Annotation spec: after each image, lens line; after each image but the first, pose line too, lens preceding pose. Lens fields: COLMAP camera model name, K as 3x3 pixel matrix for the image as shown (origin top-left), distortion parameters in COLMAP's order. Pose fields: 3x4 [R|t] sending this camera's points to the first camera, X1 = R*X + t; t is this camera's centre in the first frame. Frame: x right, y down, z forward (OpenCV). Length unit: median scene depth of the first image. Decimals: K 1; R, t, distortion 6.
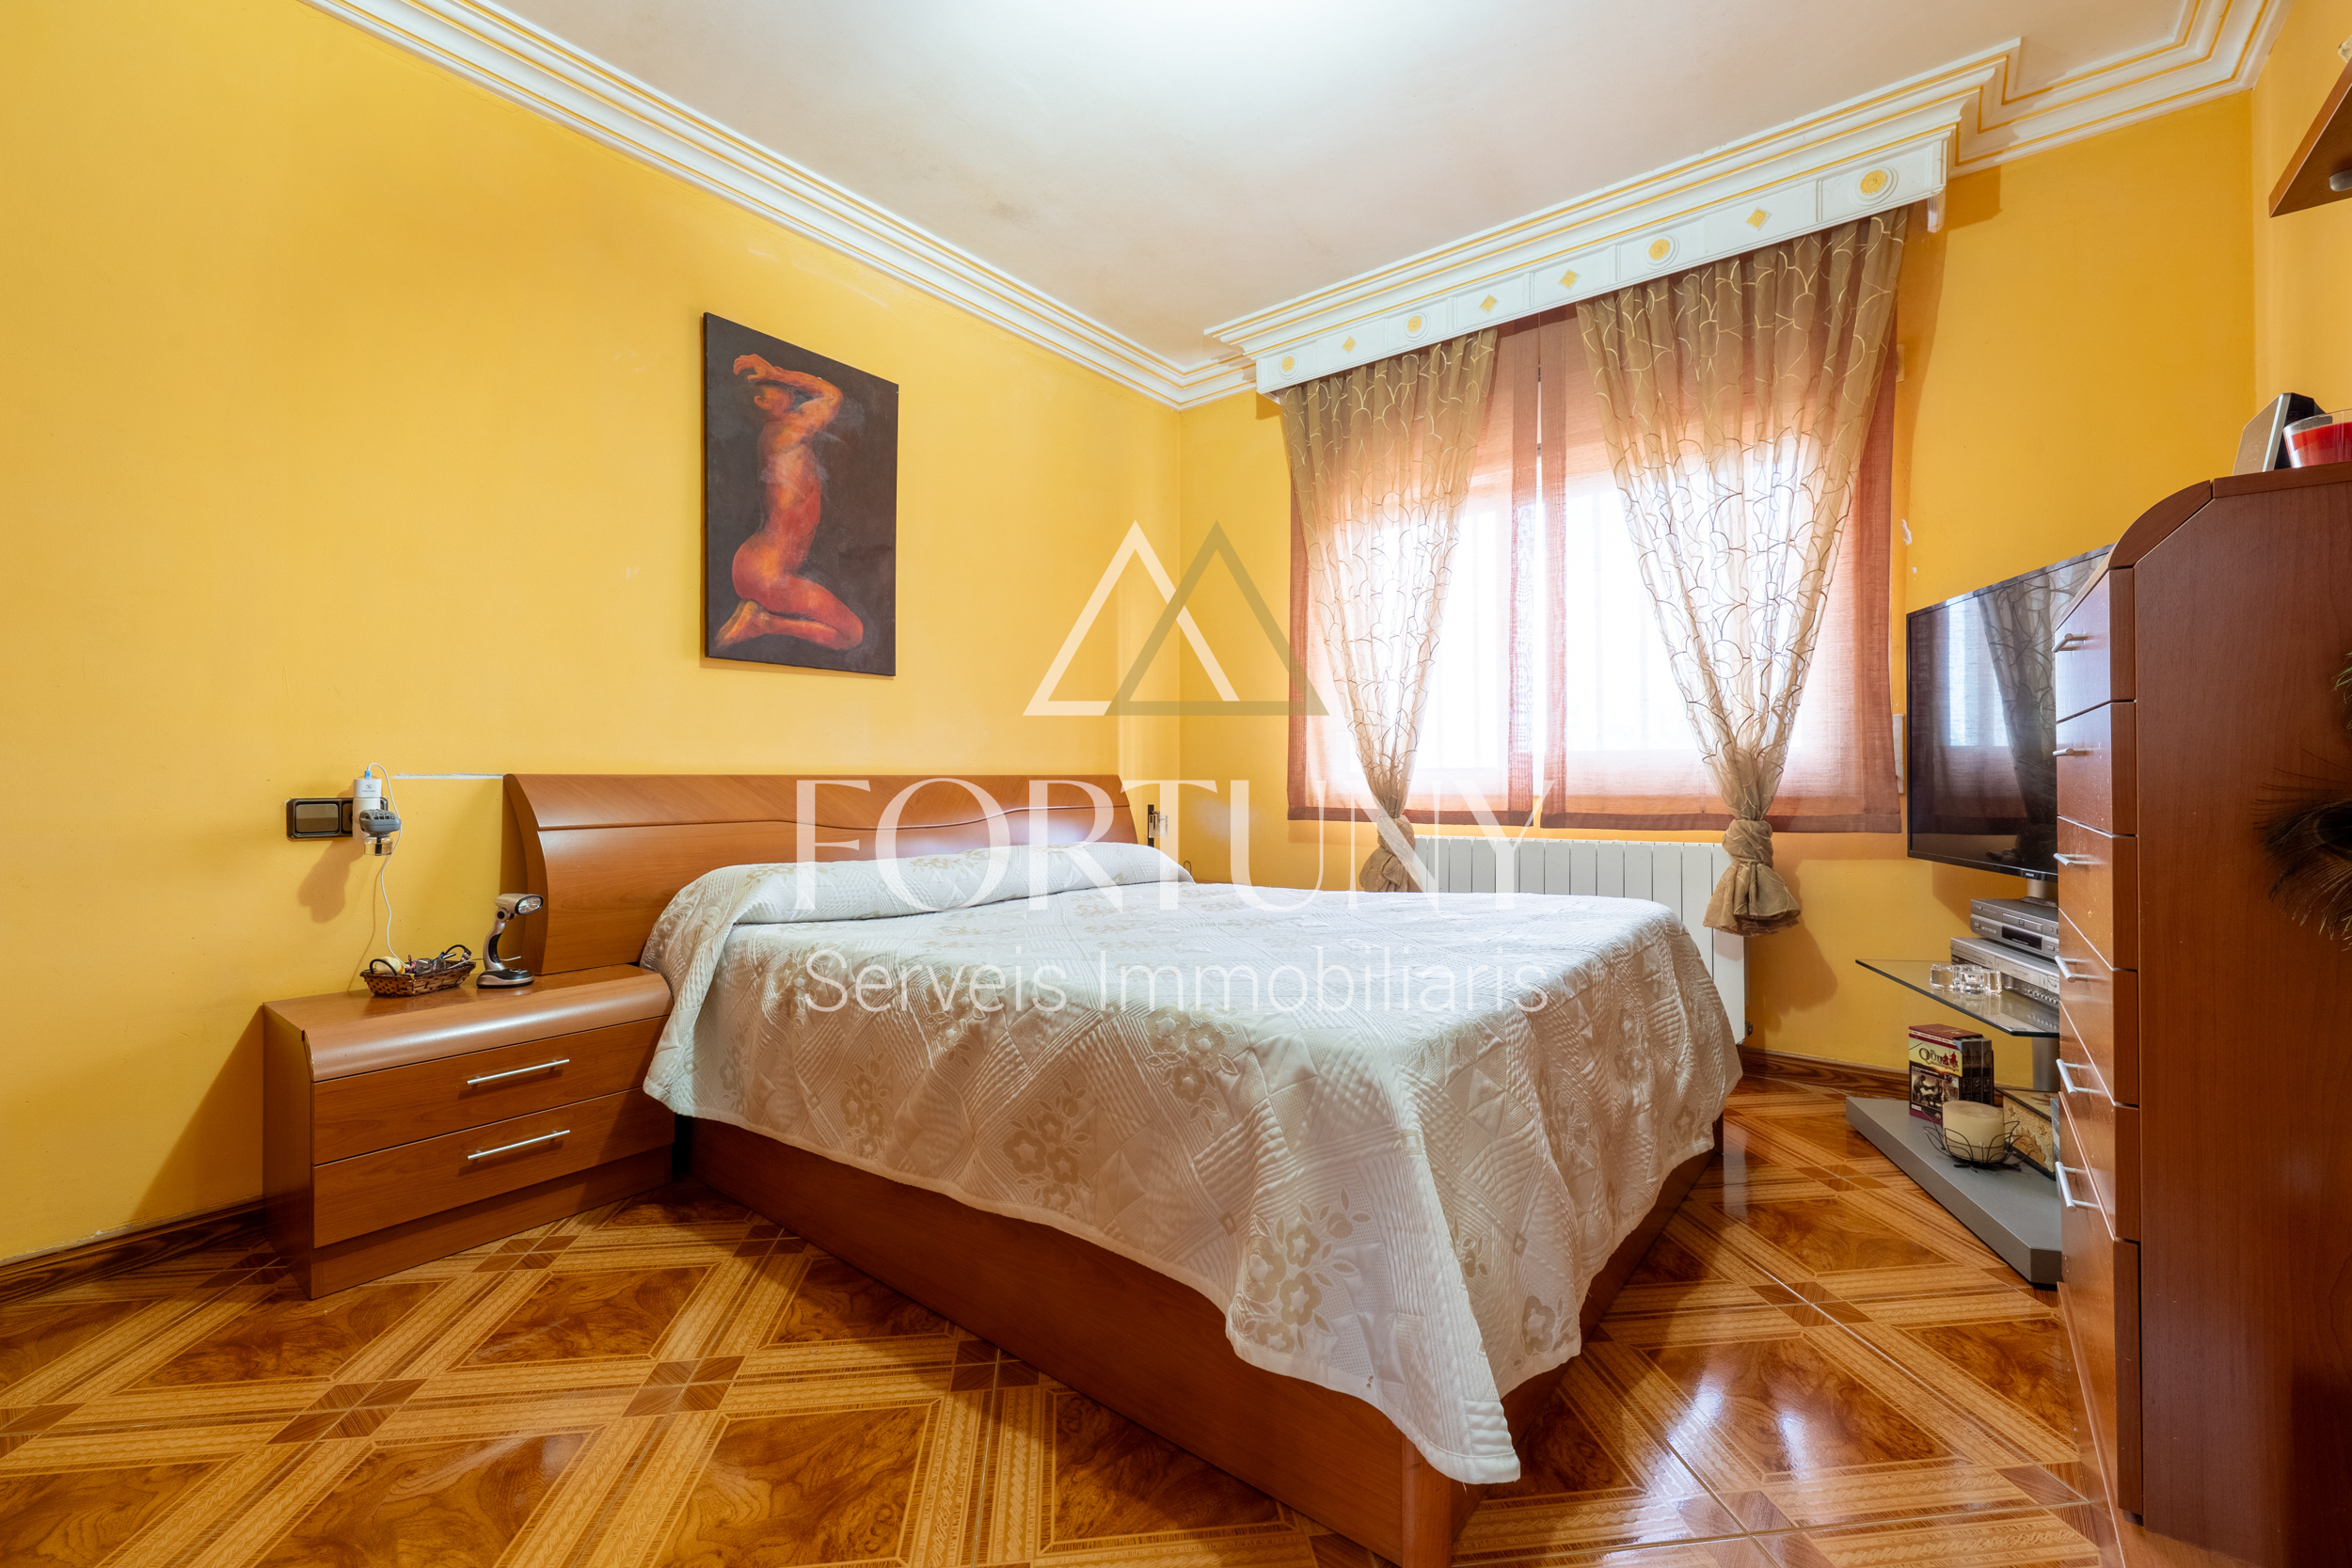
lens RADIAL K [[977.5, 0, 1175.6], [0, 977.5, 792.6], [0, 0, 1]] dist [-0.006528, -0.000516]
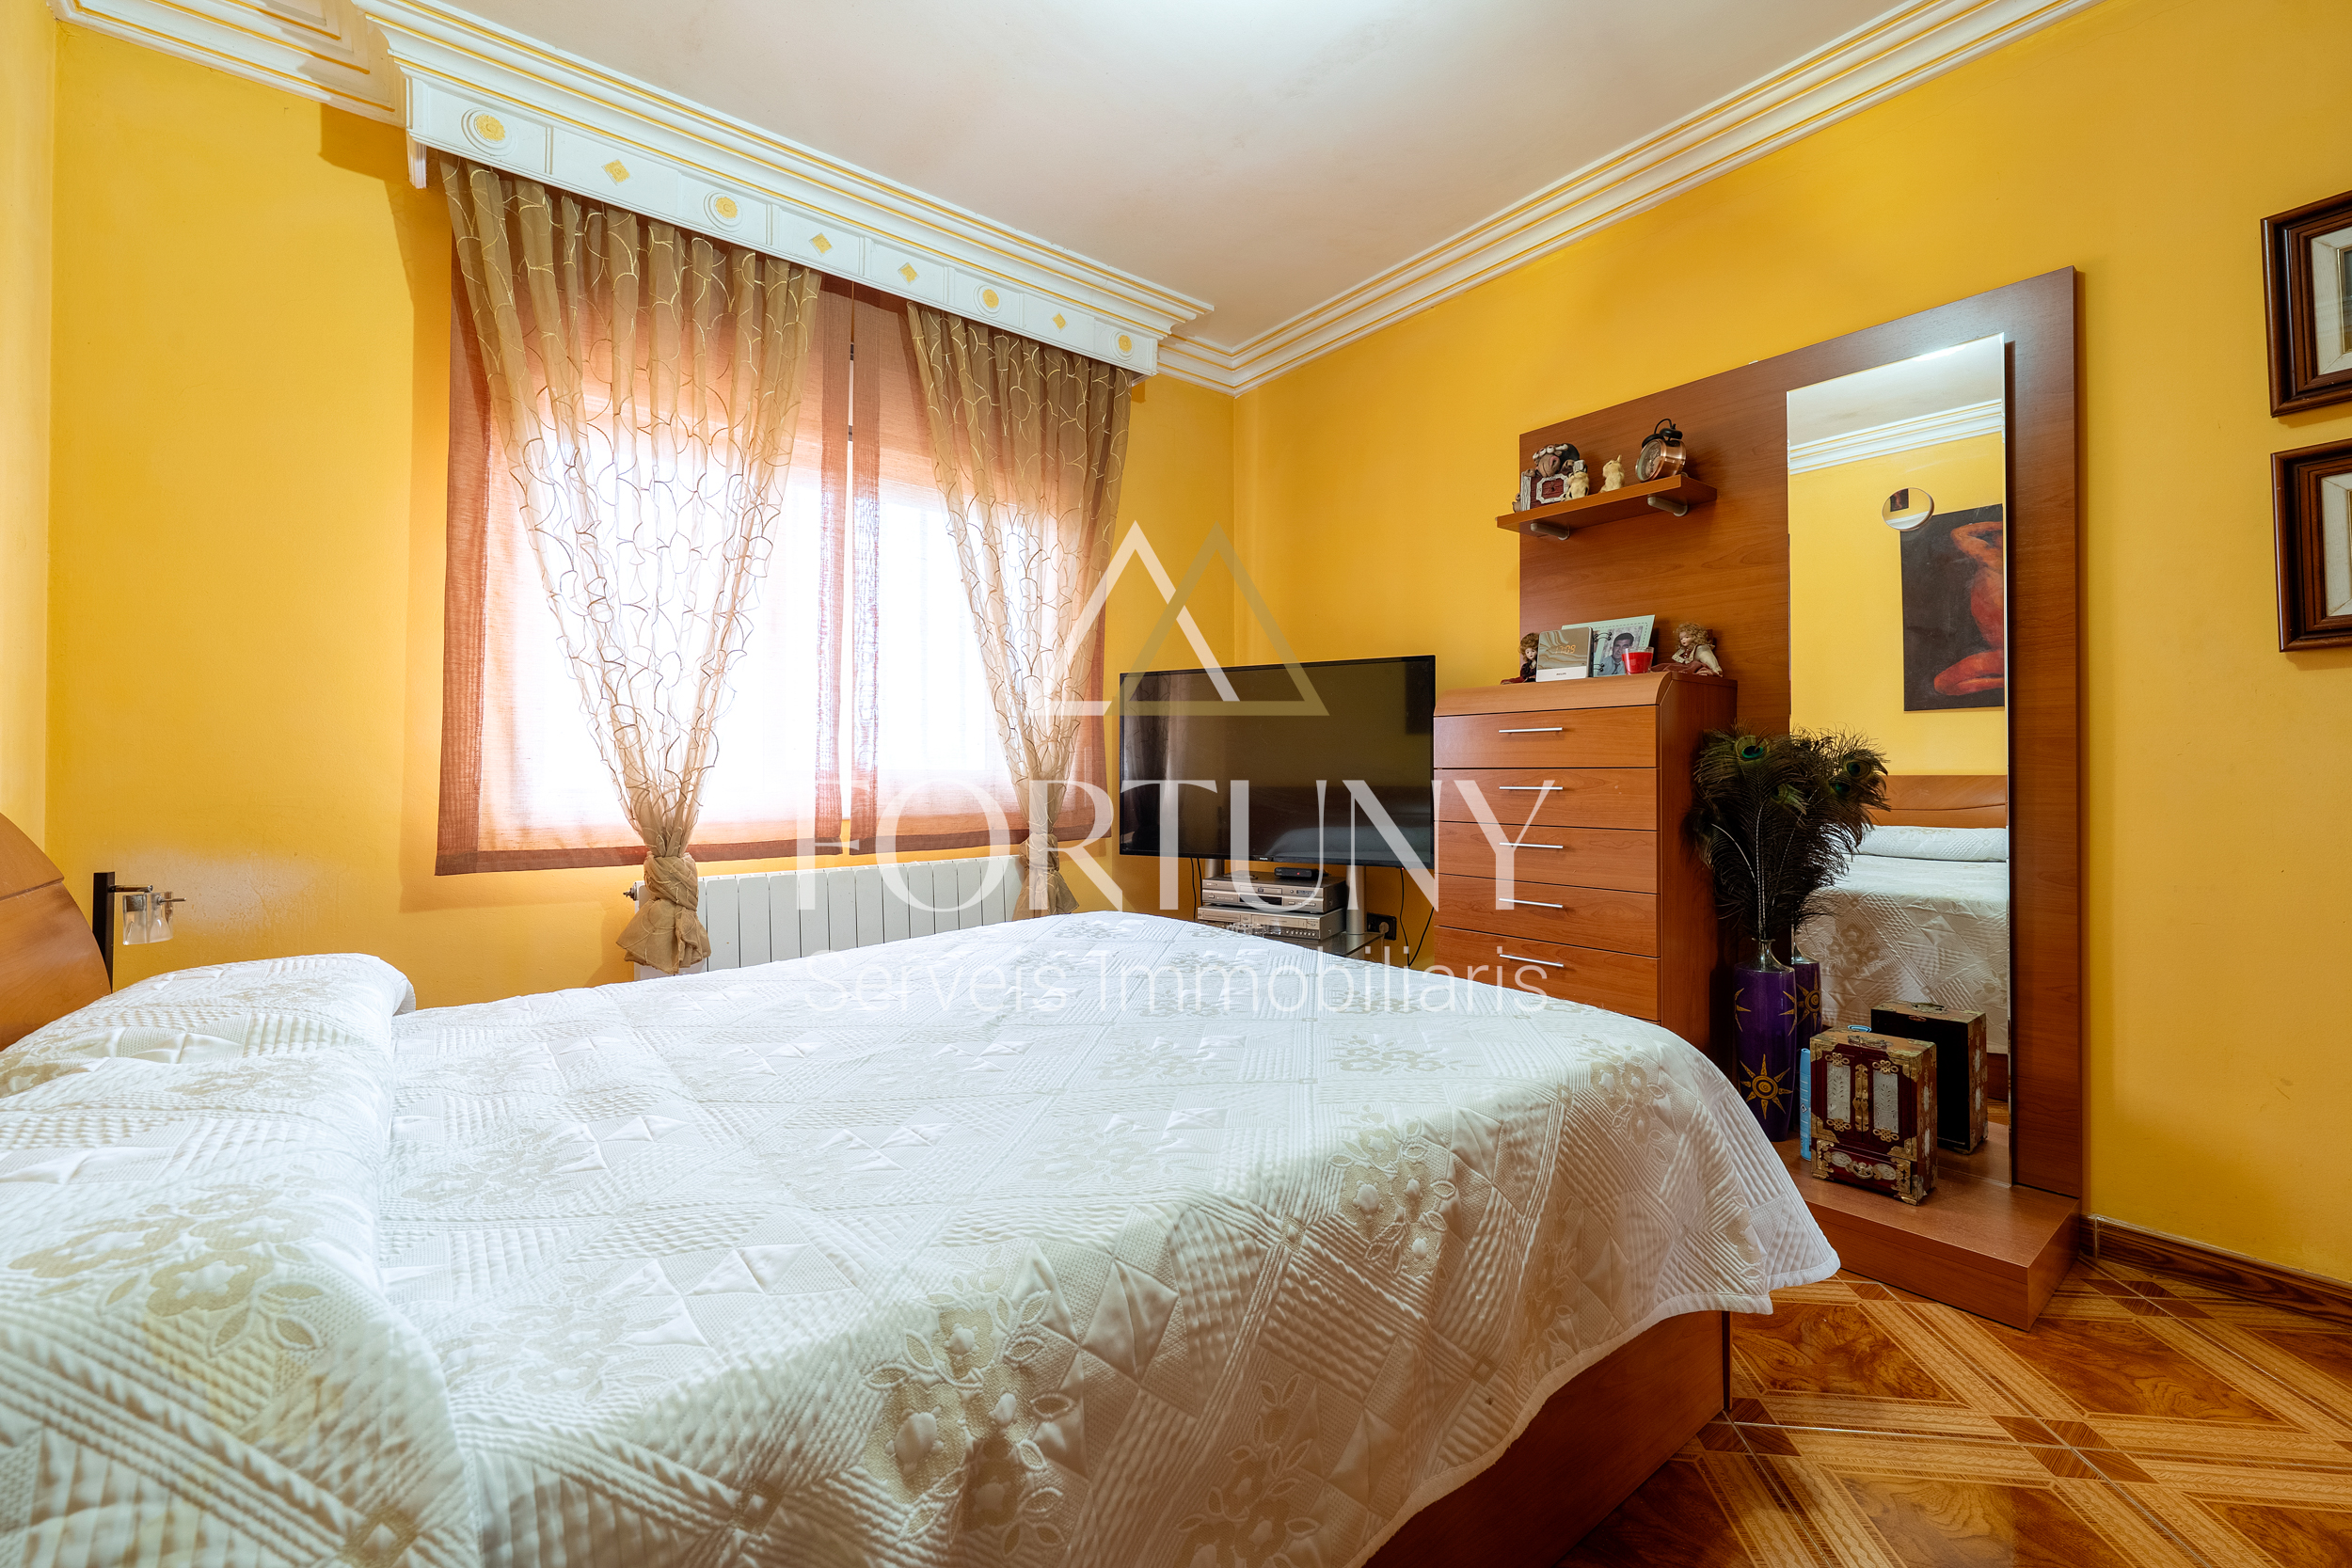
lens RADIAL K [[977.5, 0, 1175.6], [0, 977.5, 792.6], [0, 0, 1]] dist [-0.006528, -0.000516]
pose [[0.220978, -0.005740, 0.975262, -0.438136], [0.014900, 0.999886, 0.002509, -0.020446], [-0.975165, 0.013977, 0.221038, 0.516492]]
